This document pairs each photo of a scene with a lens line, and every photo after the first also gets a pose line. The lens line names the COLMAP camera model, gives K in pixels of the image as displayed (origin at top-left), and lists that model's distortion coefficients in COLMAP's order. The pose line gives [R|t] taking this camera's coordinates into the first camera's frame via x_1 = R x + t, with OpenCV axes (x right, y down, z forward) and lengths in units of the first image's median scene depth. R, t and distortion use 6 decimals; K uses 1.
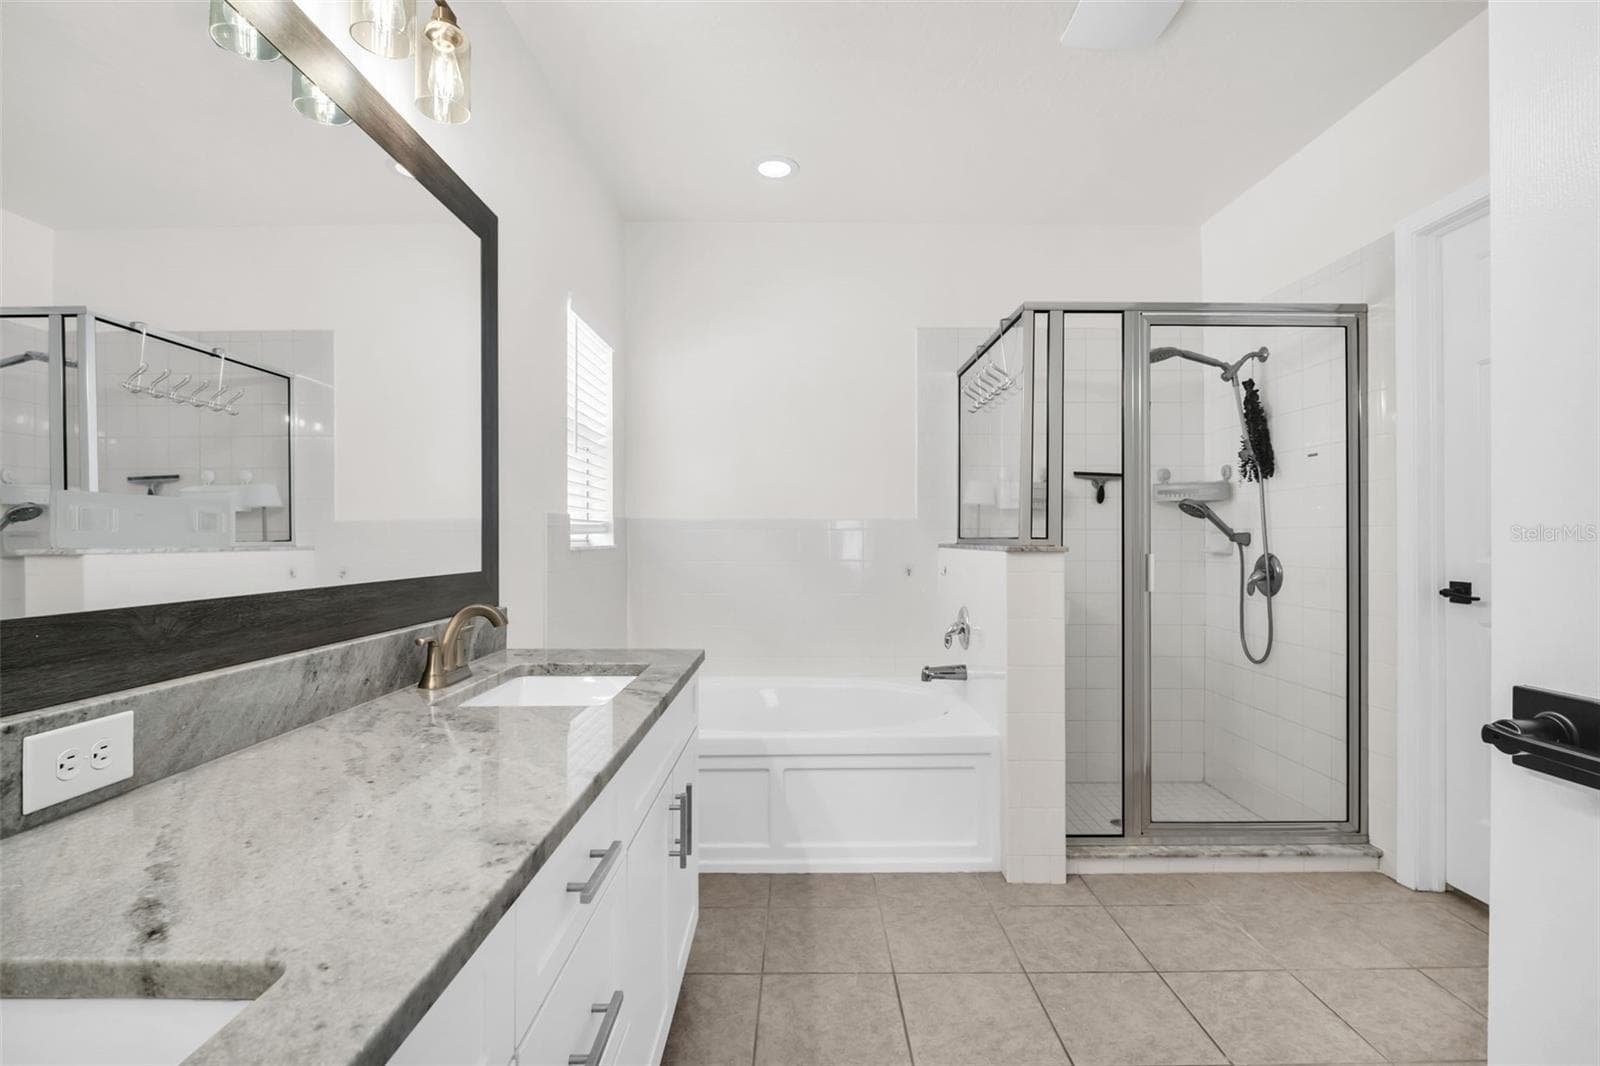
lens RADIAL K [[730.4, 0, 805.0], [0, 730.4, 528.4], [0, 0, 1]] dist [-0.003037, -0.000584]
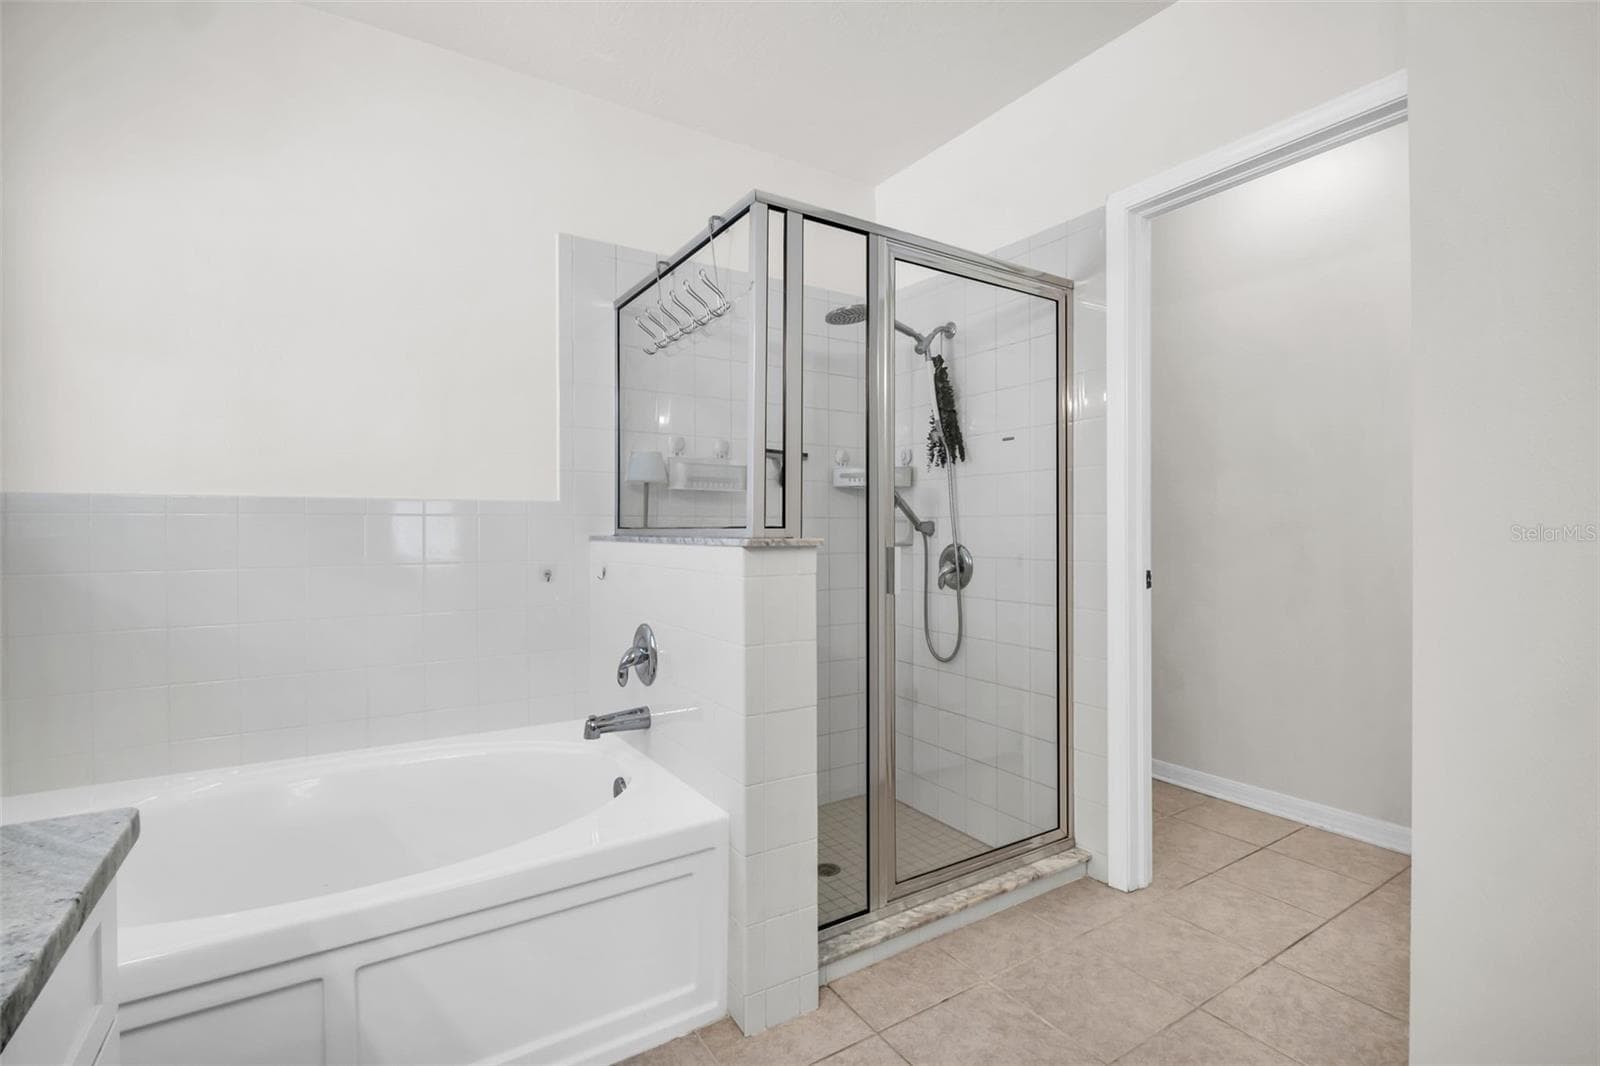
lens RADIAL K [[730.4, 0, 805.0], [0, 730.4, 528.4], [0, 0, 1]] dist [-0.003037, -0.000584]
pose [[0.845427, -0.001484, 0.534089, -0.028895], [-0.004917, 0.999932, 0.010562, 0.006073], [-0.534068, -0.011555, 0.845362, 0.324784]]
